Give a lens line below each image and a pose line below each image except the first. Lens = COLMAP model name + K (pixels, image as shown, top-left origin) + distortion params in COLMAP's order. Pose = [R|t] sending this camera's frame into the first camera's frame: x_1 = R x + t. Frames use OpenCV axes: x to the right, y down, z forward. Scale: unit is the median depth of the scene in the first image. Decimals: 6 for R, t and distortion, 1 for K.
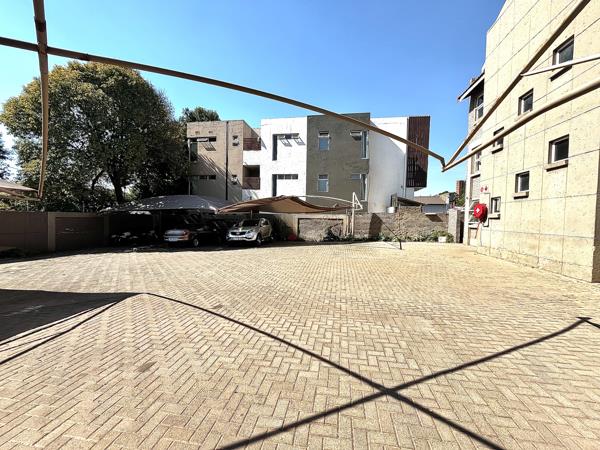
lens RADIAL K [[242.8, 0, 299.3], [0, 242.8, 223.9], [0, 0, 1]] dist [0.003393, -0.000771]
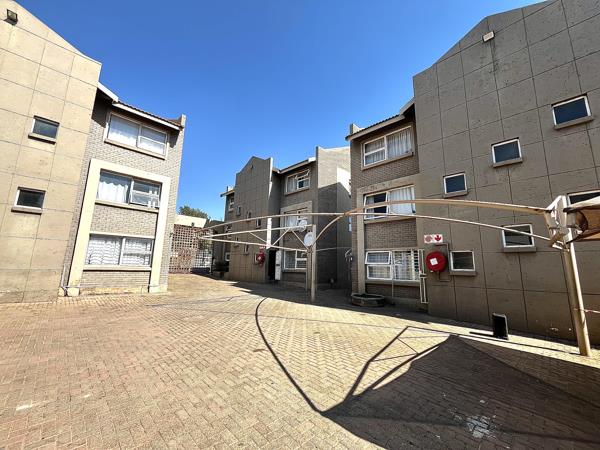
lens RADIAL K [[242.8, 0, 299.6], [0, 242.8, 223.9], [0, 0, 1]] dist [0.003393, -0.000771]
pose [[-0.804972, 0.064994, 0.589742, -0.299889], [-0.025086, 0.989365, -0.143277, -0.014768], [-0.592782, -0.130128, -0.794781, 0.476662]]
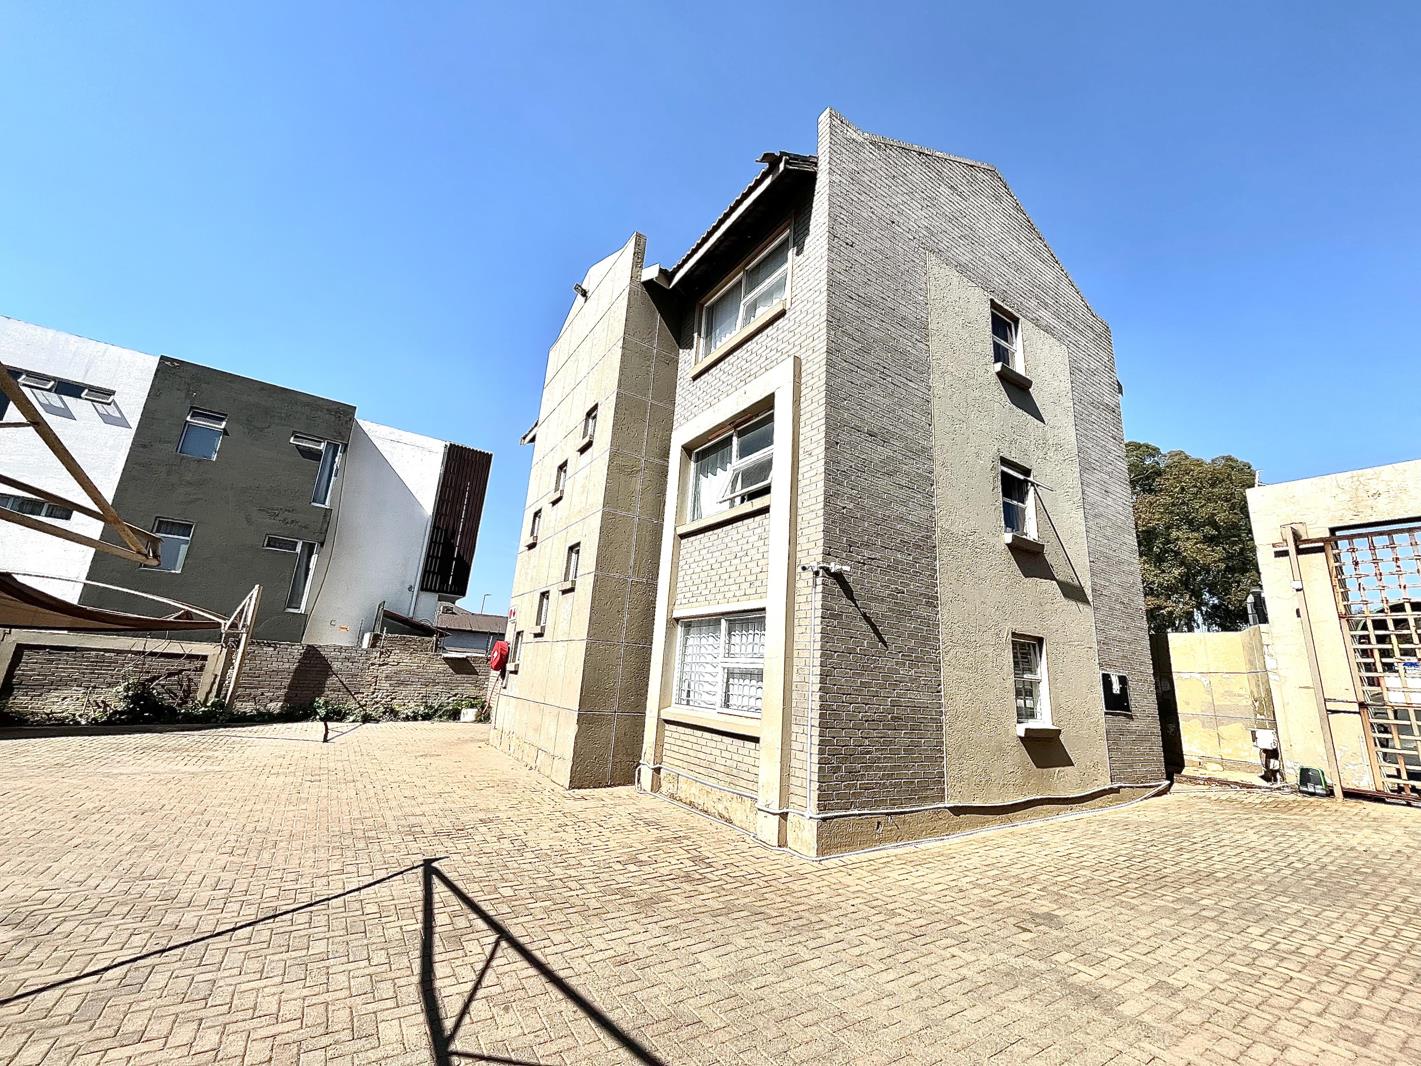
lens RADIAL K [[575.0, 0, 704.9], [0, 575.0, 537.4], [0, 0, 1]] dist [0.003393, -0.000771]
pose [[0.740599, 0.194240, 0.643261, 0.147775], [-0.037751, 0.967823, -0.248782, -0.006063], [-0.670886, 0.159964, 0.724102, -0.118817]]
